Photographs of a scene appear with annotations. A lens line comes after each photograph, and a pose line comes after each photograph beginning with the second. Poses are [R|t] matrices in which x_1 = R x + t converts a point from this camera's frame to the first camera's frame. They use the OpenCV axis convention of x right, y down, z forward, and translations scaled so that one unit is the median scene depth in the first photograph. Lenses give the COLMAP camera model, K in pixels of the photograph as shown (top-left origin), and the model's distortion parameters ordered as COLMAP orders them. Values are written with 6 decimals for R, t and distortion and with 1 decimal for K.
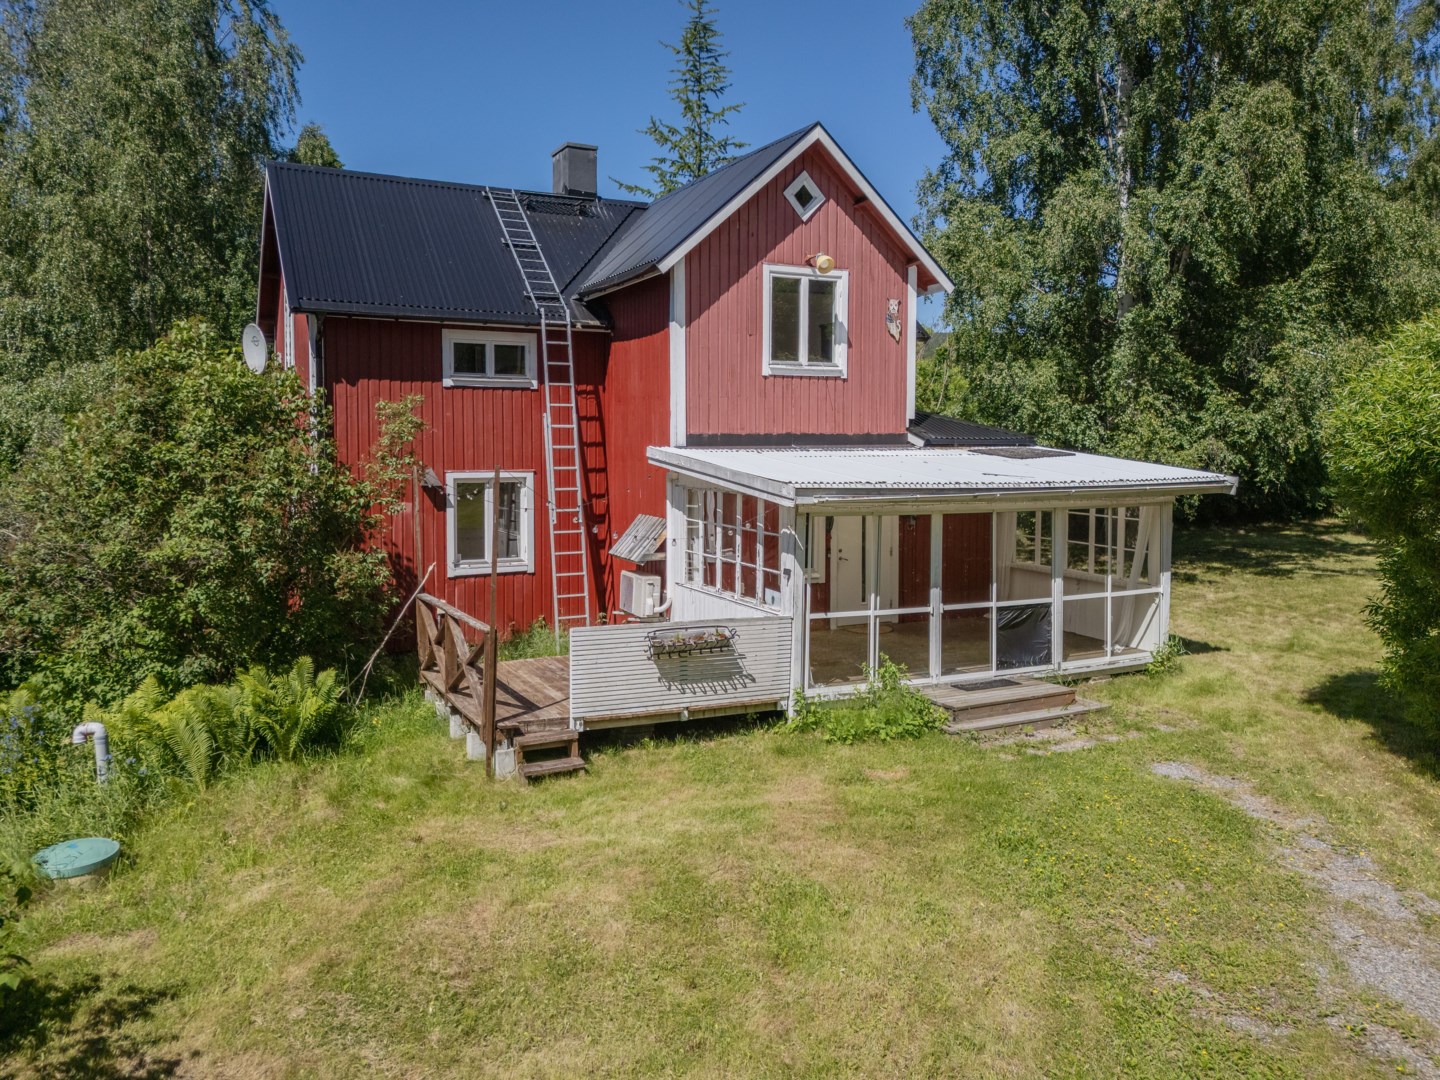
lens RADIAL K [[1056.6, 0, 705.5], [0, 1056.6, 500.7], [0, 0, 1]] dist [0.042575, -0.001551]
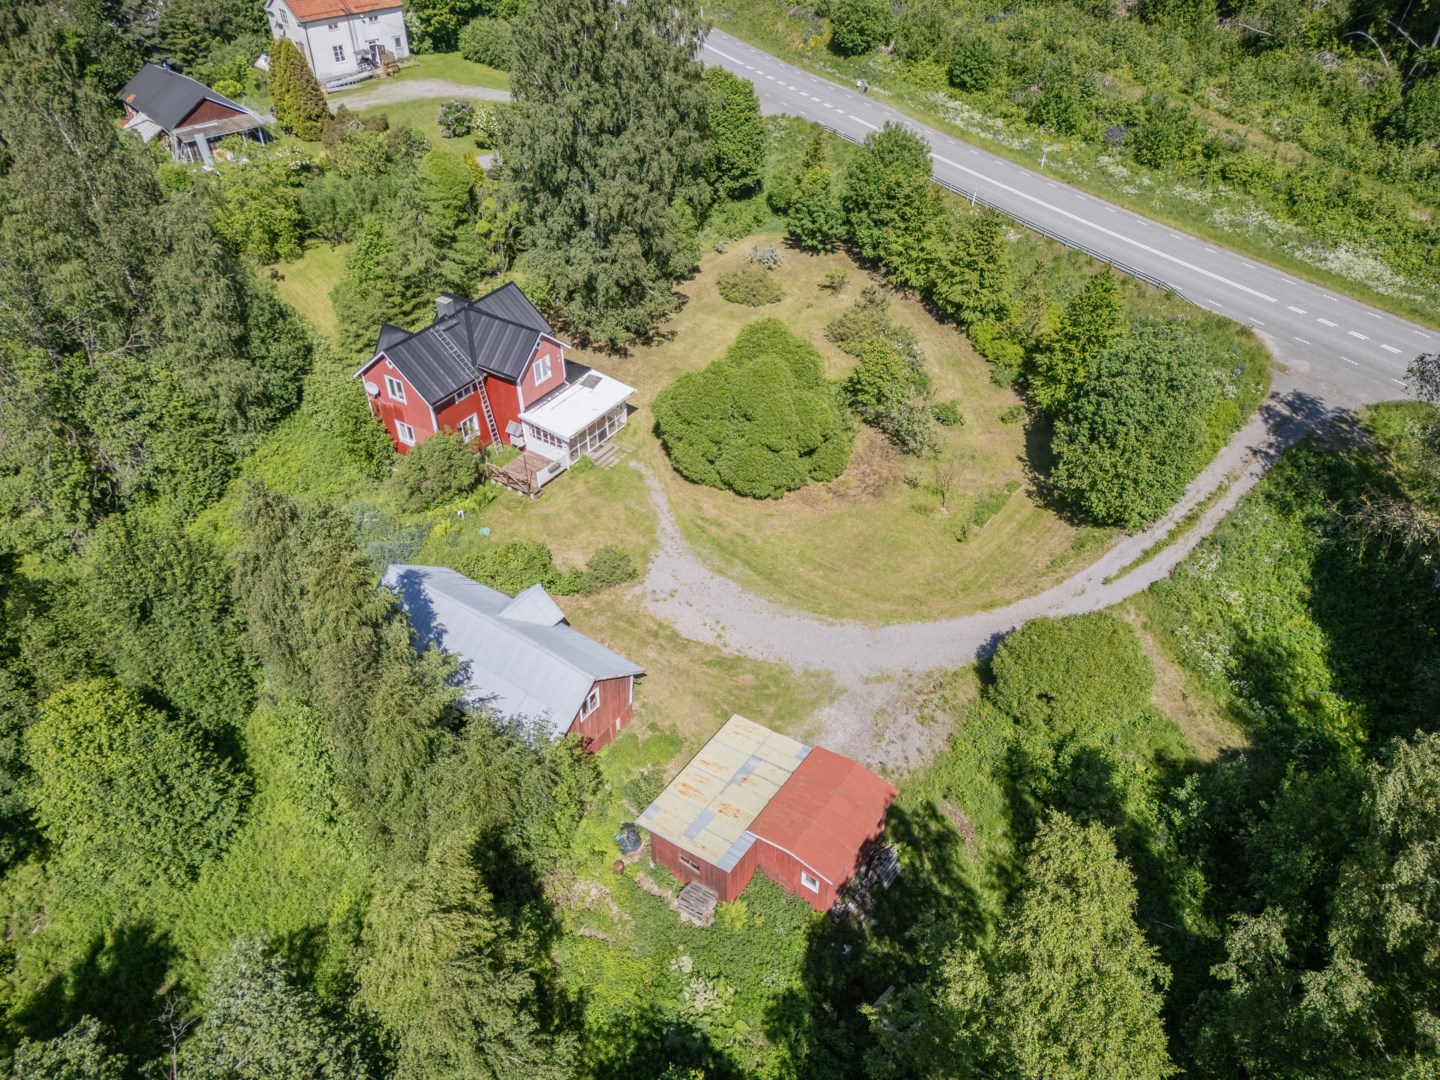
lens RADIAL K [[1050.8, 0, 721.3], [0, 1050.8, 532.6], [0, 0, 1]] dist [0.095031, -0.087898]
pose [[0.860426, -0.318554, 0.397732, -1.167966], [0.033084, 0.813790, 0.580216, -2.061220], [-0.508501, -0.486074, 0.710745, -2.653320]]
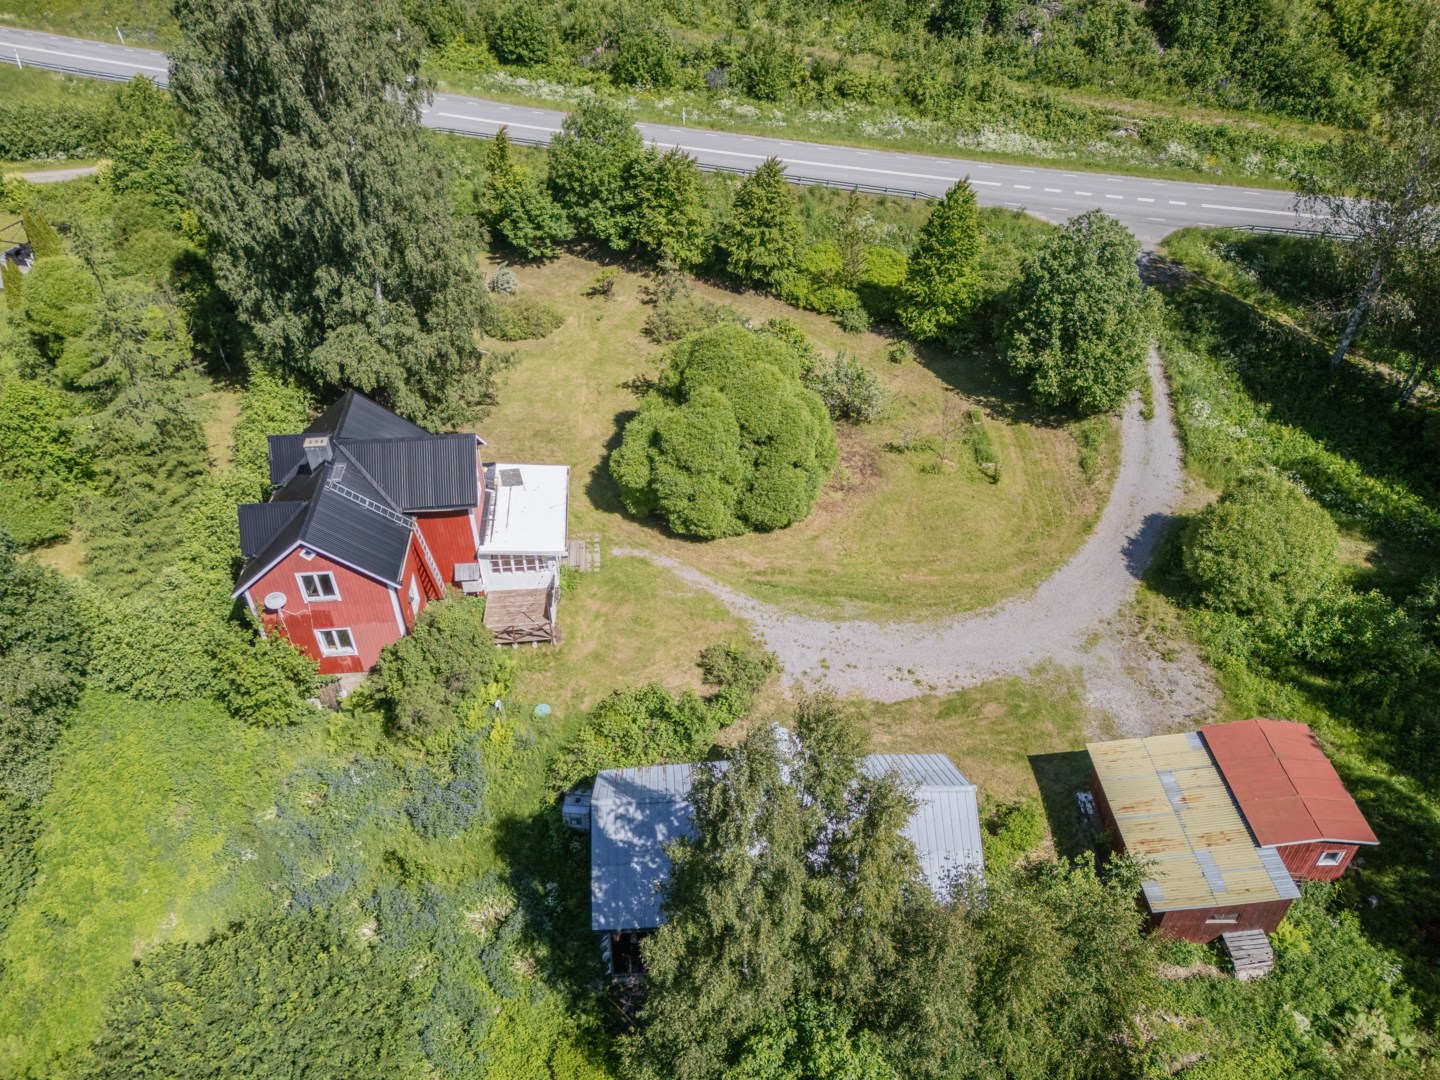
lens RADIAL K [[1050.8, 0, 721.3], [0, 1050.8, 532.6], [0, 0, 1]] dist [0.095031, -0.087898]
pose [[0.359798, -0.585943, 0.726097, -2.001517], [0.059334, 0.791007, 0.608923, -1.921057], [-0.931142, -0.176007, 0.319369, -0.680275]]
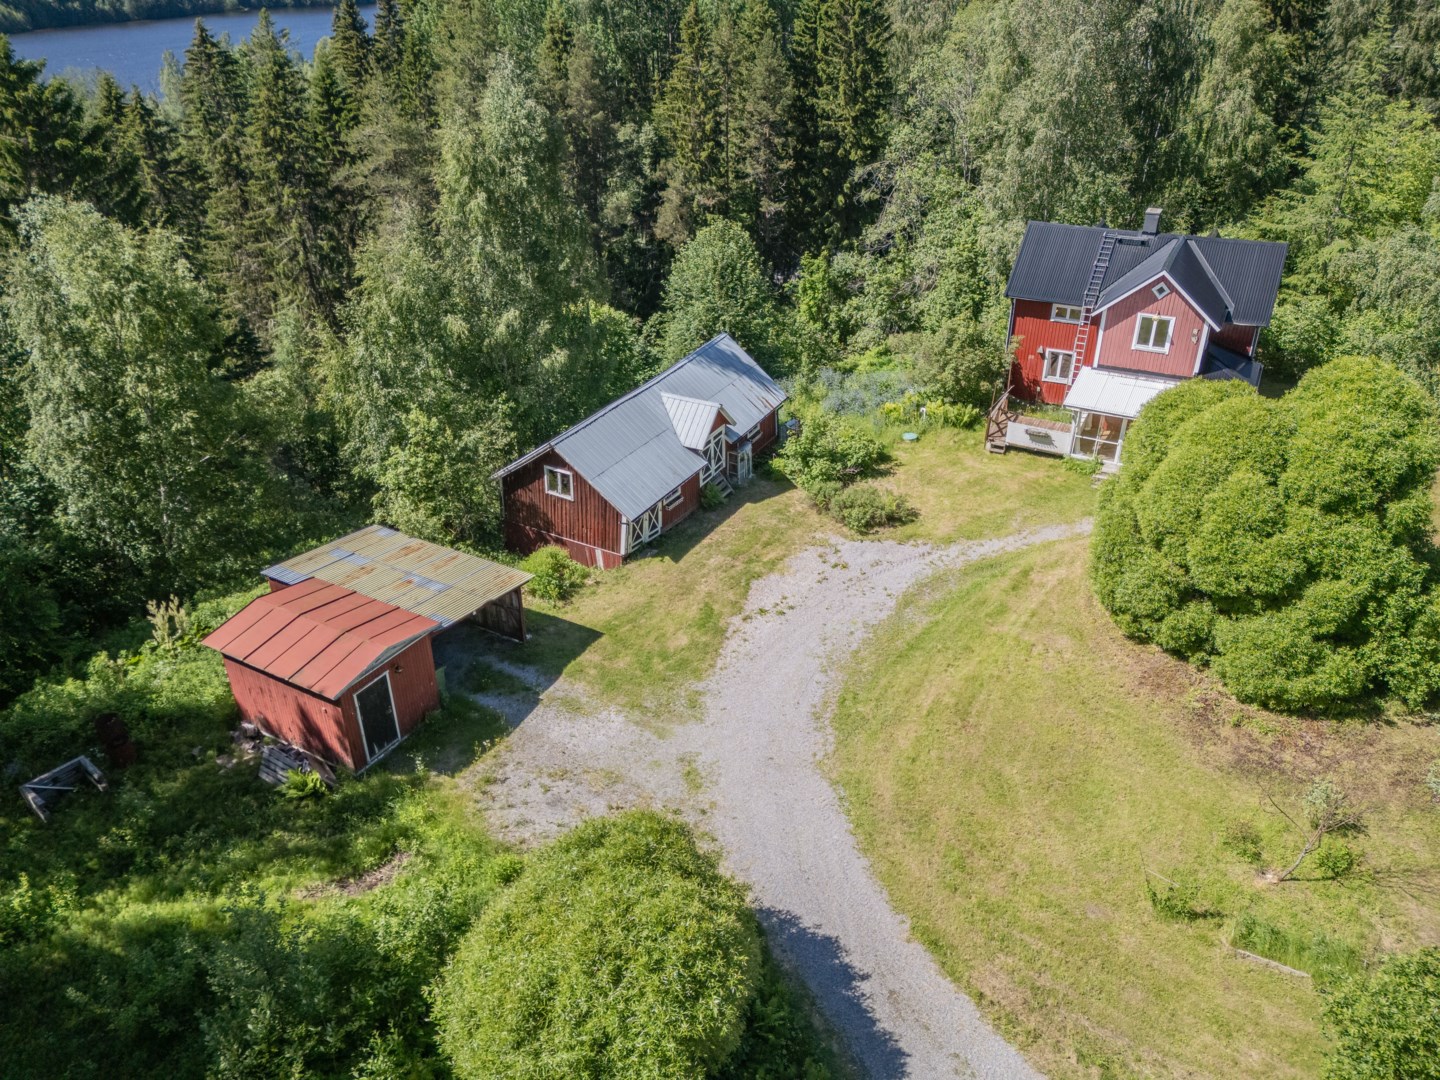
lens RADIAL K [[1050.8, 0, 721.3], [0, 1050.8, 532.6], [0, 0, 1]] dist [0.095031, -0.087898]
pose [[0.587578, 0.389358, -0.709333, 1.668468], [-0.034393, 0.887845, 0.458855, -0.977445], [0.808437, -0.245217, 0.535069, -1.615927]]
